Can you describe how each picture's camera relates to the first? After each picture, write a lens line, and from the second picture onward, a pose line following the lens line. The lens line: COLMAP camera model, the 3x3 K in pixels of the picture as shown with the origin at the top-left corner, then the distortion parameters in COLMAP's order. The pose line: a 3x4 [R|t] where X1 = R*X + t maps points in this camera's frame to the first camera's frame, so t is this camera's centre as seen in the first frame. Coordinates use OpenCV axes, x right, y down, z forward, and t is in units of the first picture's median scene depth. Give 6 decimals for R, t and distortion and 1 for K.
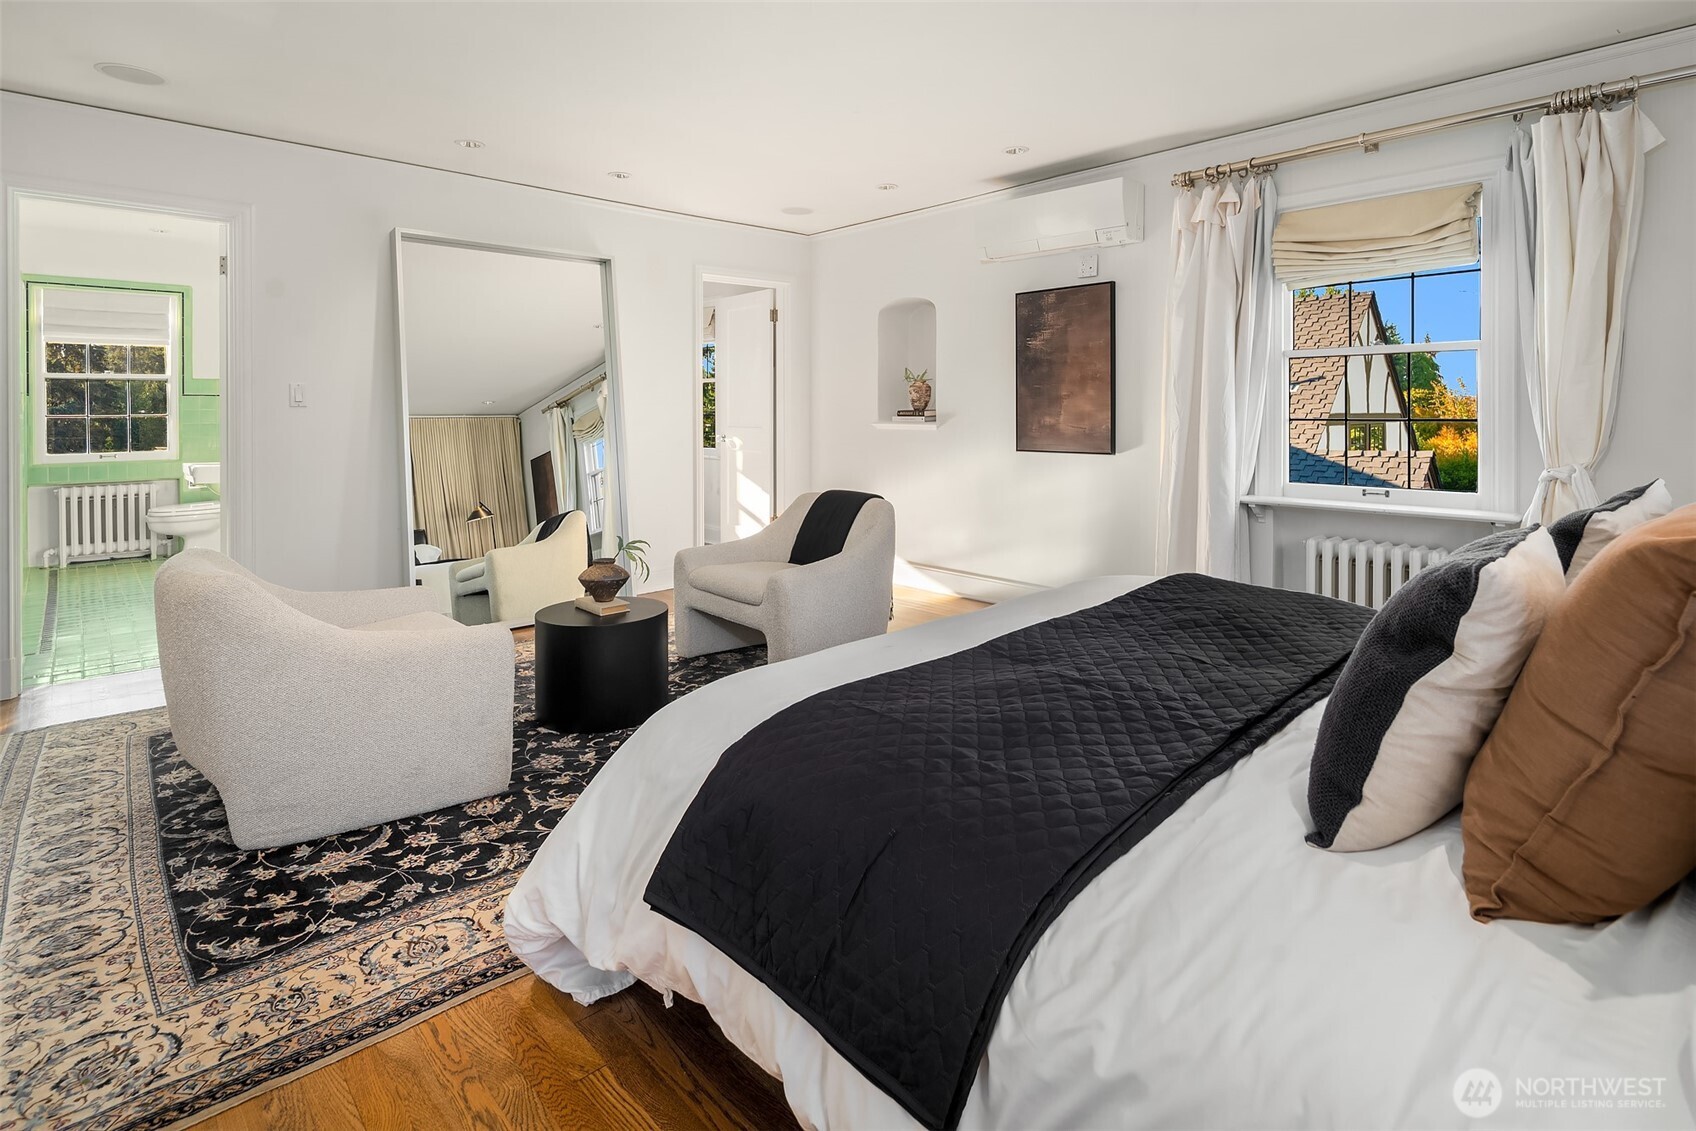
lens RADIAL K [[809.2, 0, 848.0], [0, 809.2, 565.5], [0, 0, 1]] dist [0.000218, 0.000942]
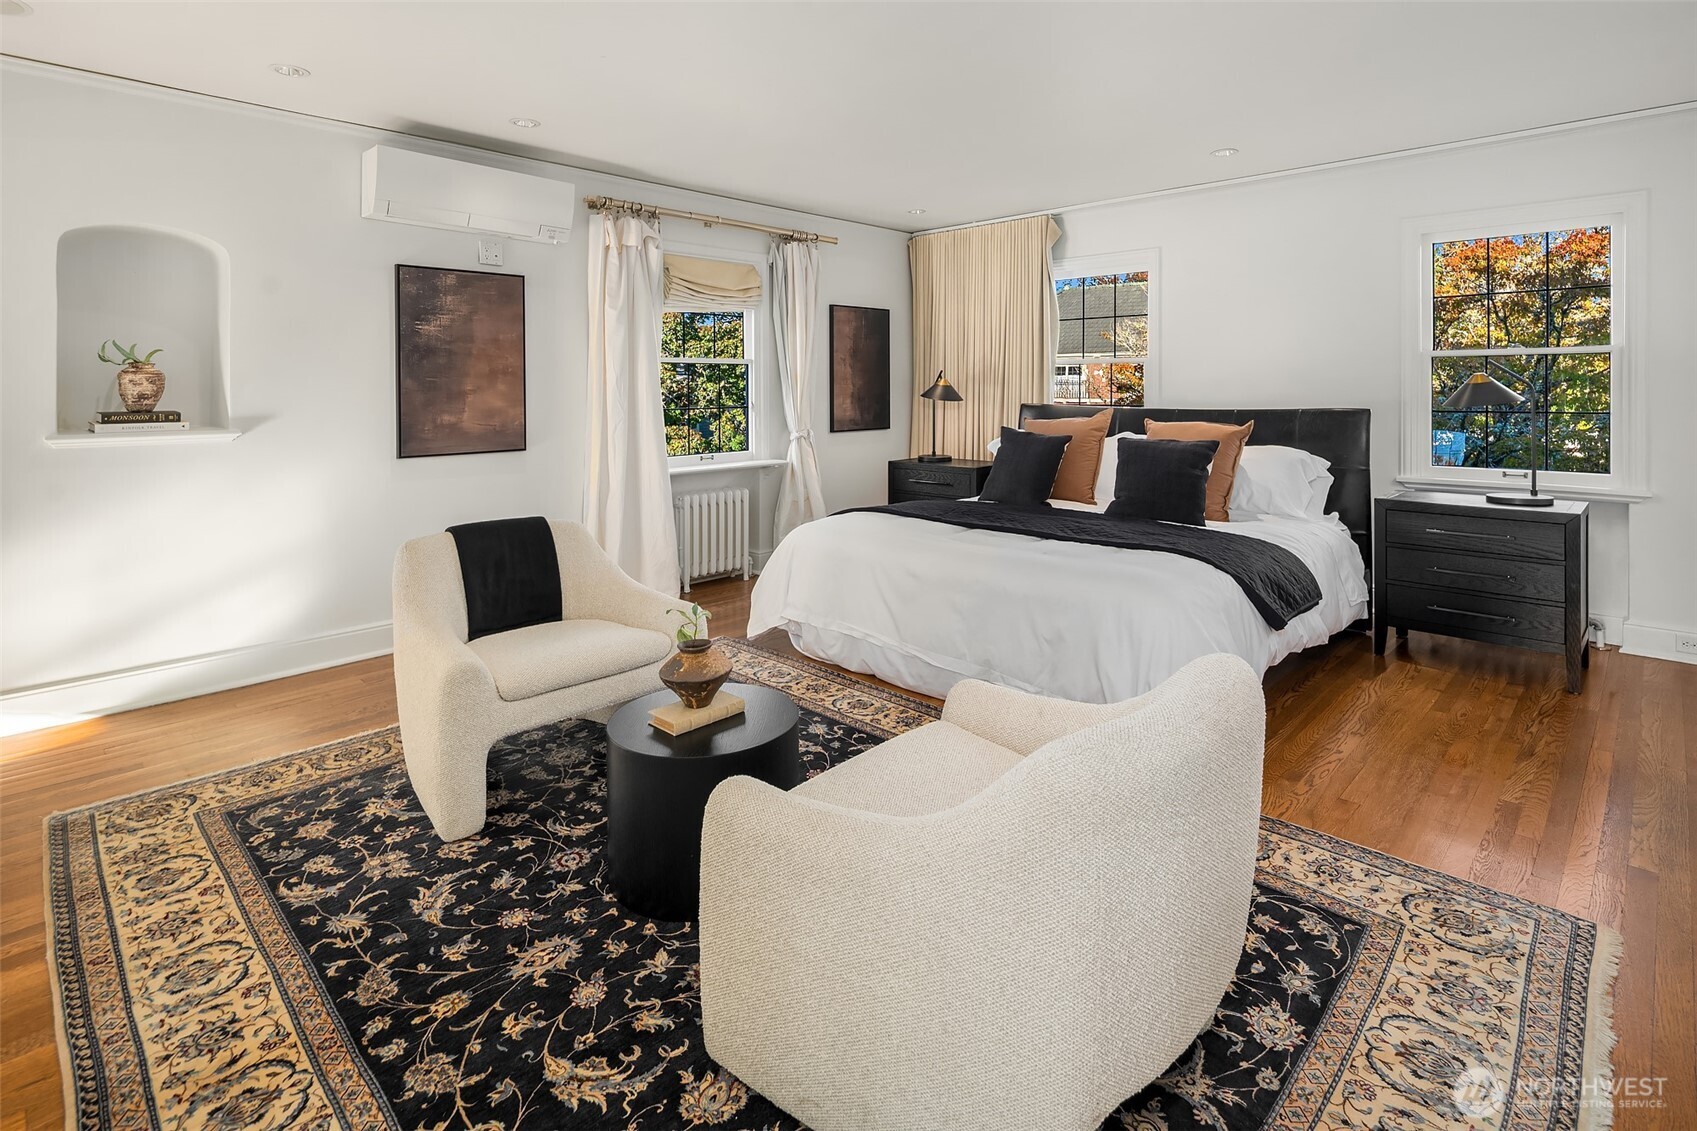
lens RADIAL K [[838.3, 0, 848.5], [0, 838.3, 565.5], [0, 0, 1]] dist [0.001953, -0.000416]
pose [[-0.048548, -0.205684, 0.977414, -0.943076], [0.197628, 0.957243, 0.211256, -0.182585], [-0.979074, 0.203420, -0.005824, 0.840551]]
